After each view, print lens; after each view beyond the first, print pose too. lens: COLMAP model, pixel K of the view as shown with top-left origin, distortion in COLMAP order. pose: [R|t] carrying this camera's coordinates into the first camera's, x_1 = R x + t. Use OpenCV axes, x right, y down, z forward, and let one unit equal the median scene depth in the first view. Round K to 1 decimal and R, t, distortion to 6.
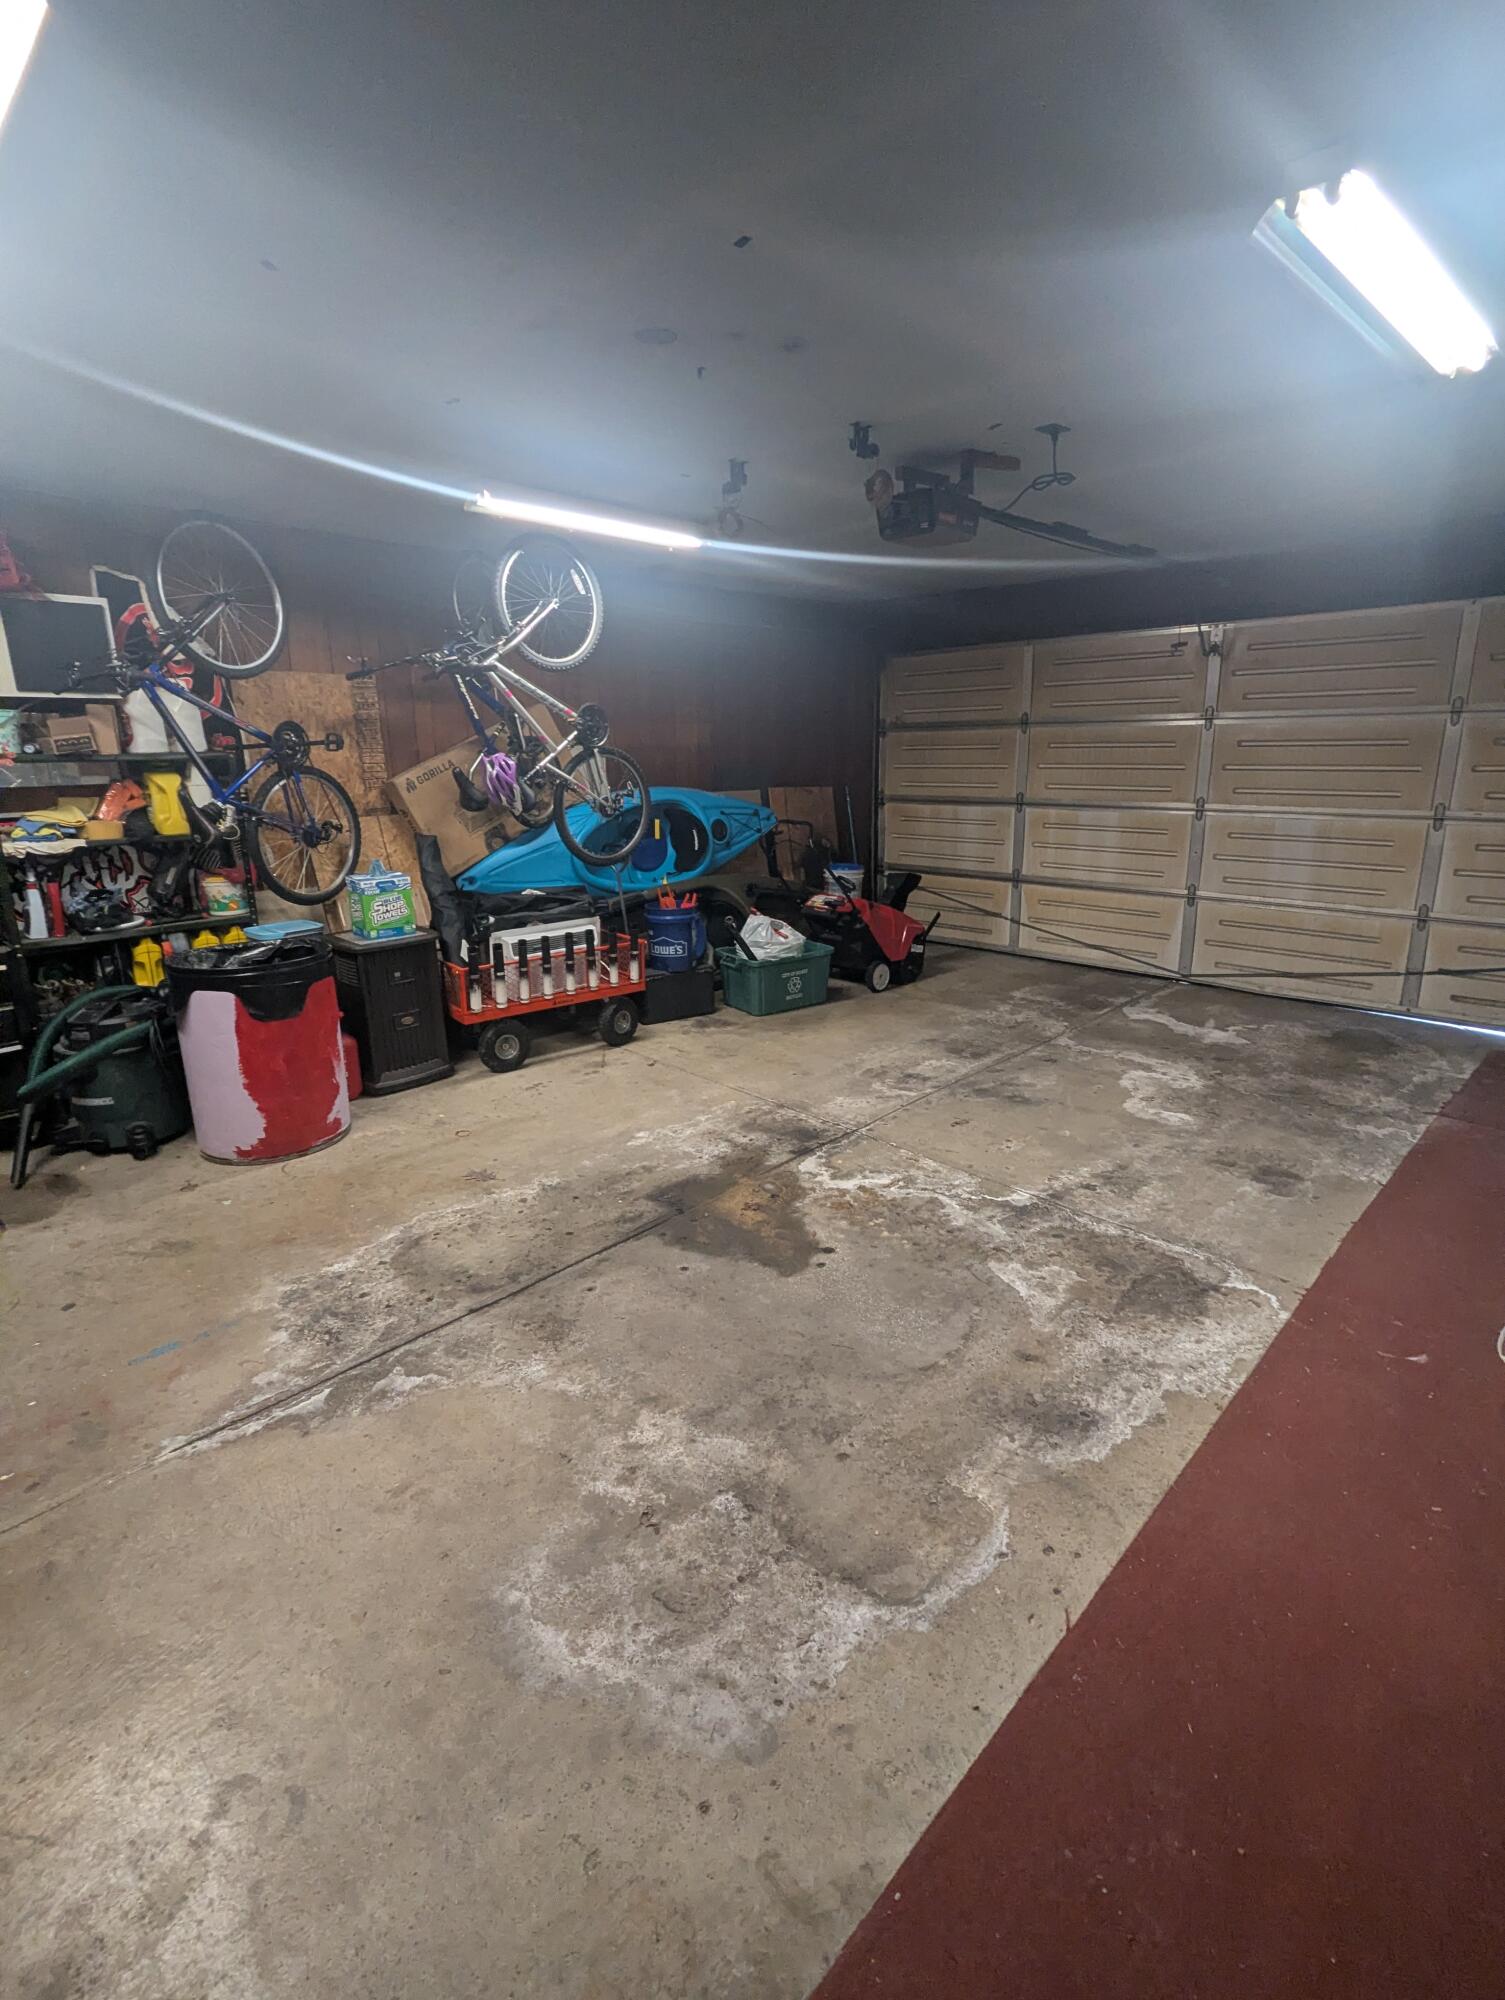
lens RADIAL K [[949.6, 0, 763.0], [0, 949.6, 990.1], [0, 0, 1]] dist [-0.000769, -0.000680]
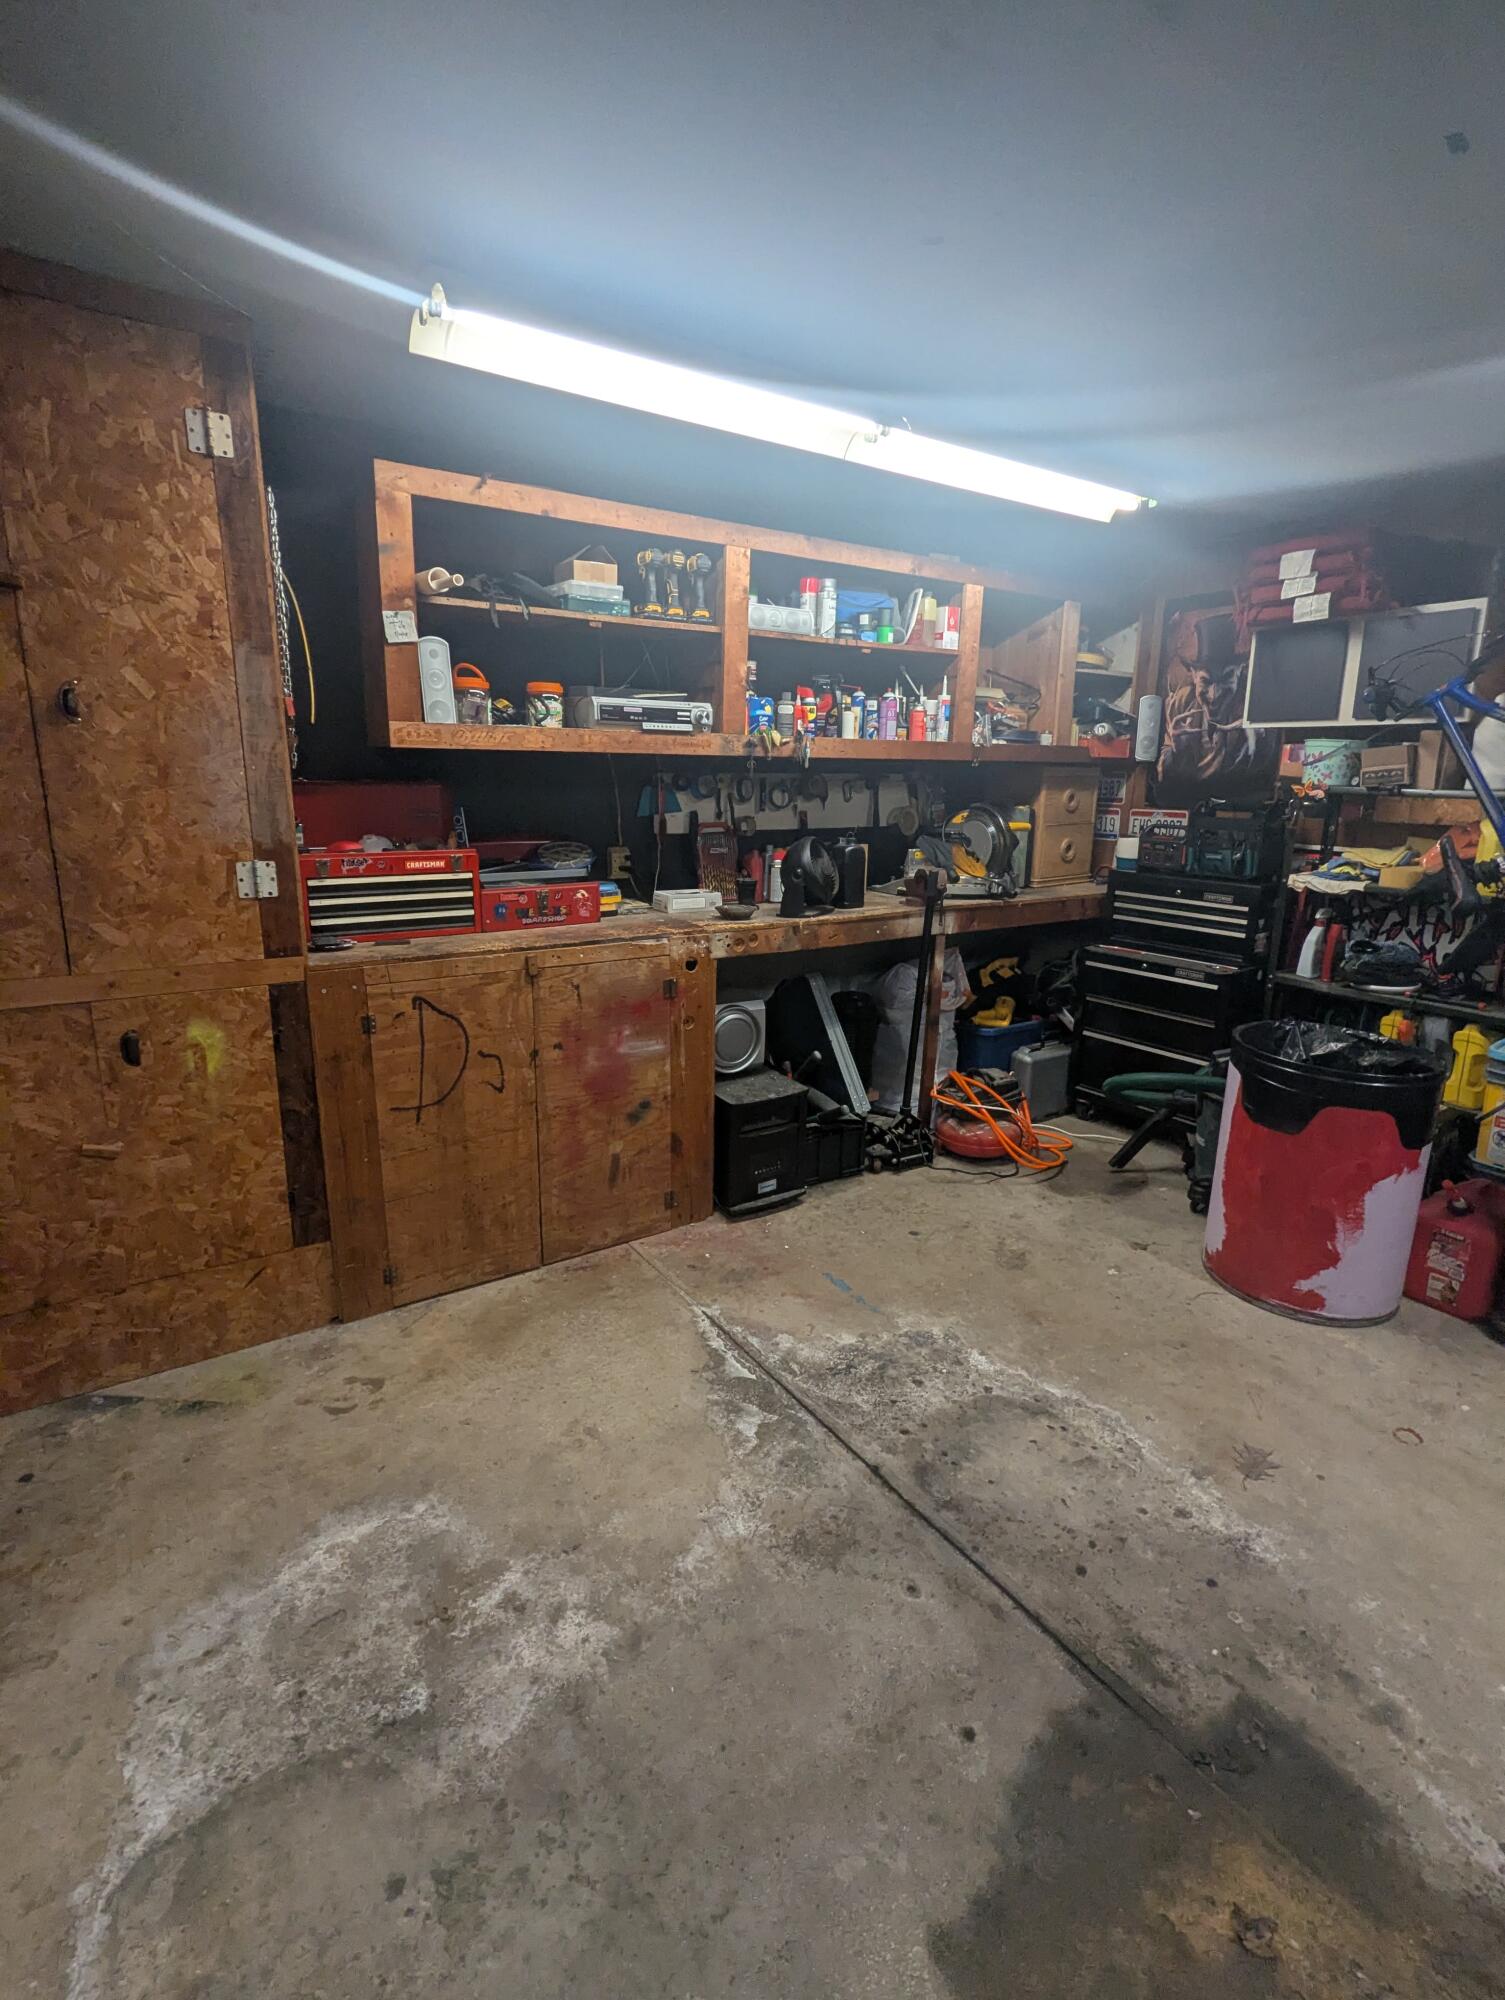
lens RADIAL K [[949.6, 0, 752.0], [0, 949.6, 987.3], [0, 0, 1]] dist [-0.000769, -0.000680]
pose [[-0.220790, 0.223563, -0.949353, 0.352095], [-0.258880, 0.925026, 0.278042, -0.214568], [0.940337, 0.307158, -0.146360, 0.798929]]
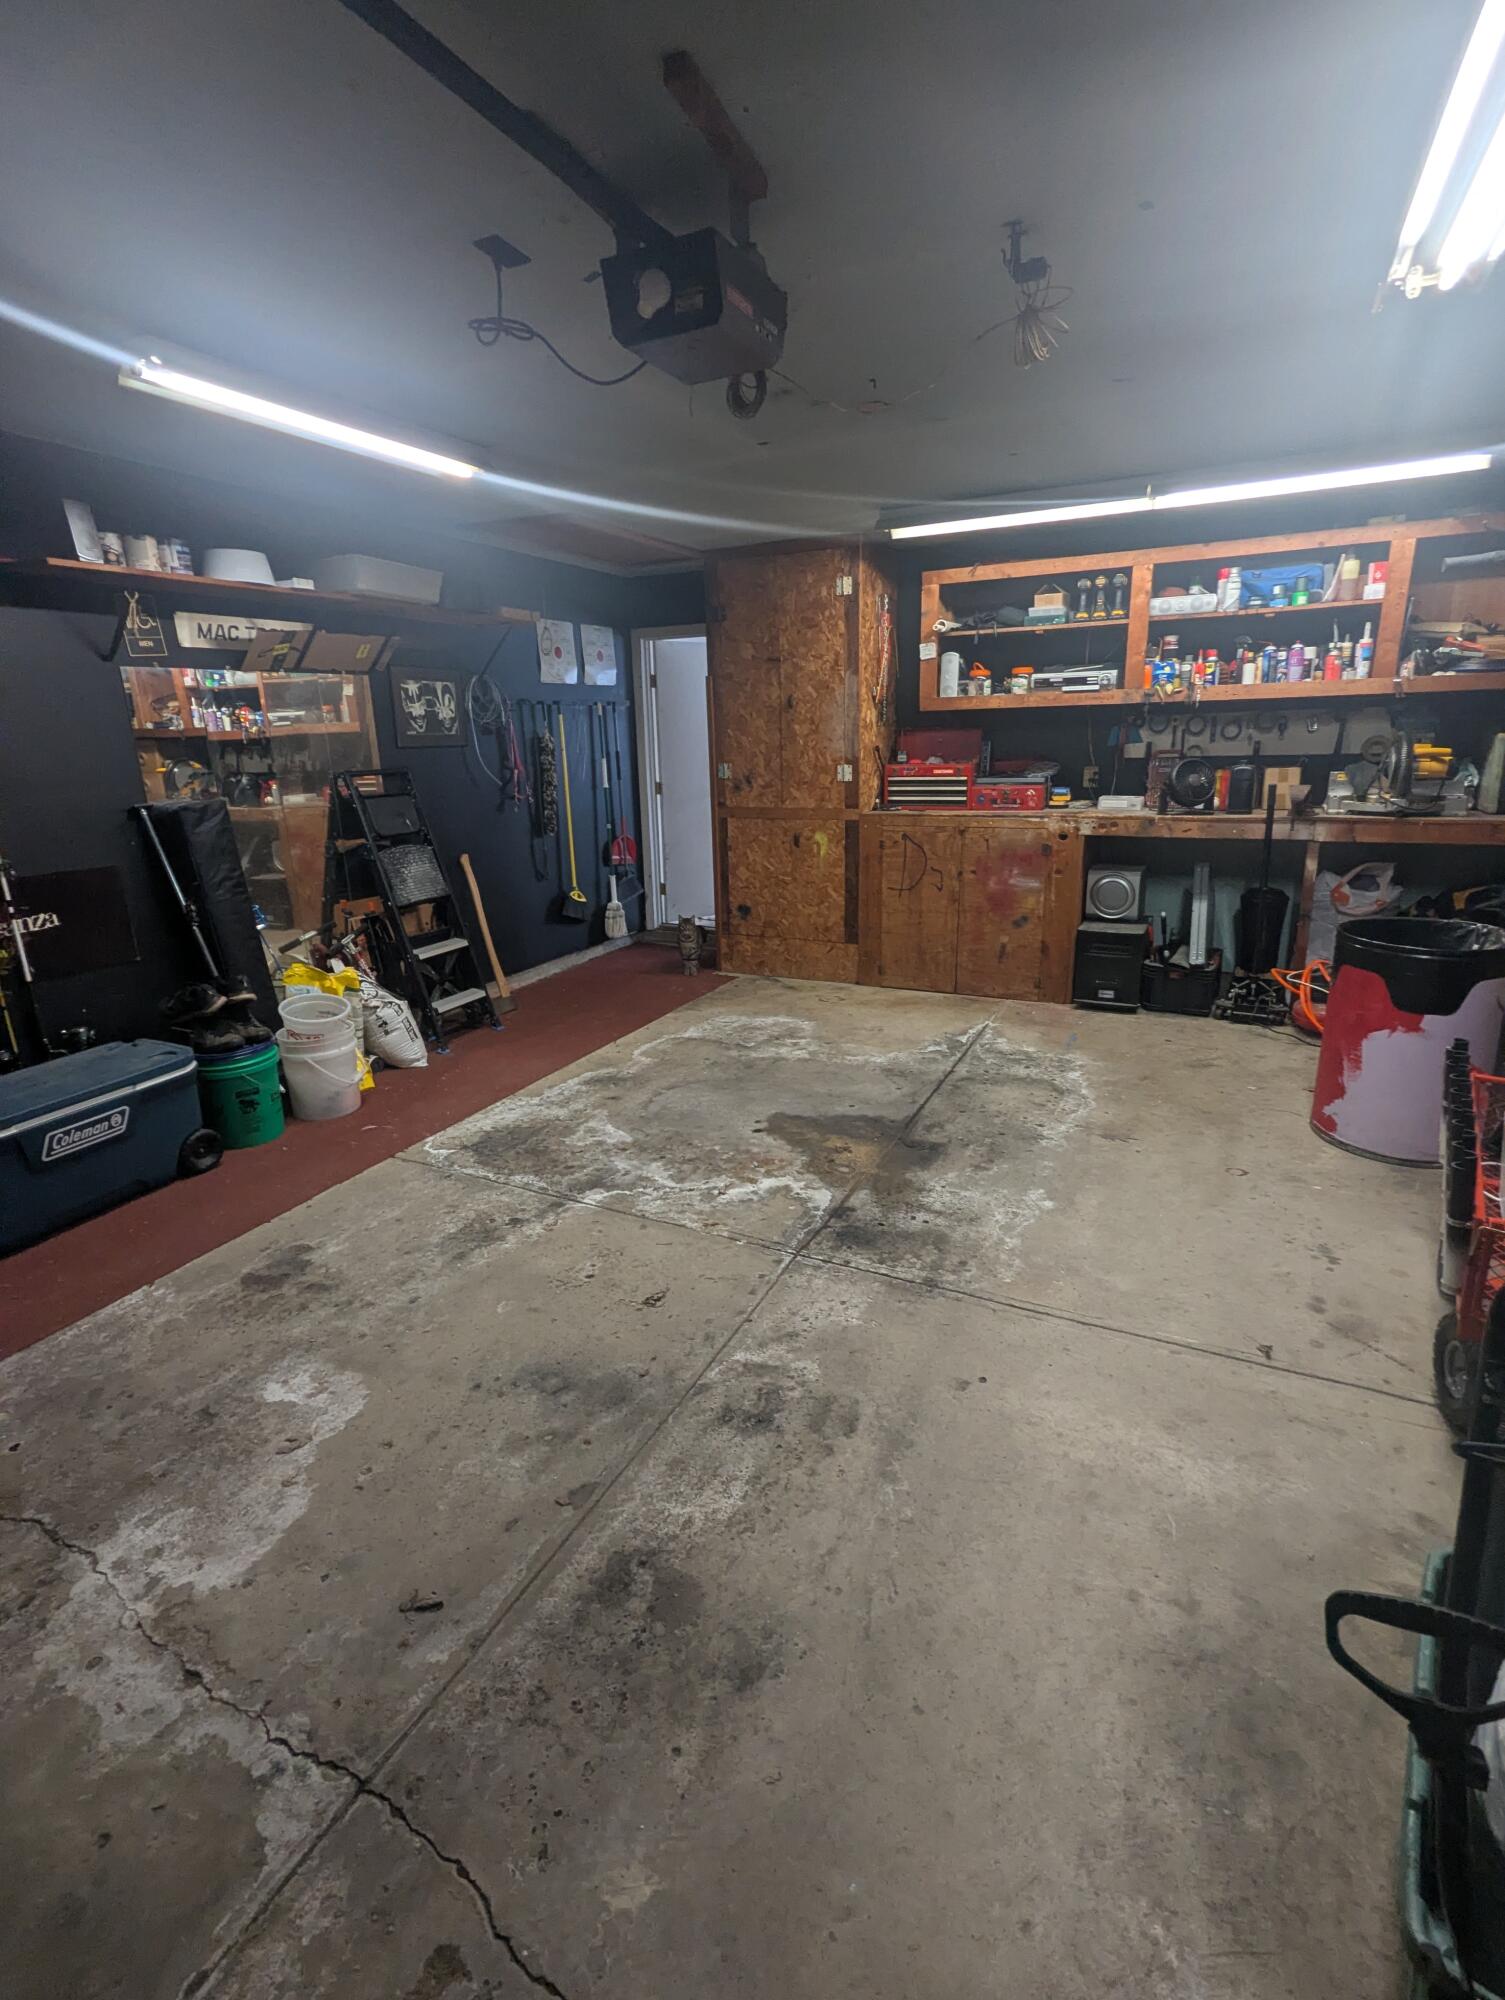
lens RADIAL K [[949.6, 0, 752.2], [0, 949.6, 980.5], [0, 0, 1]] dist [-0.000769, -0.000680]
pose [[-0.953861, 0.111360, -0.278833, 0.399731], [-0.039027, 0.874812, 0.482888, -0.500230], [0.297700, 0.471490, -0.830103, 1.930491]]
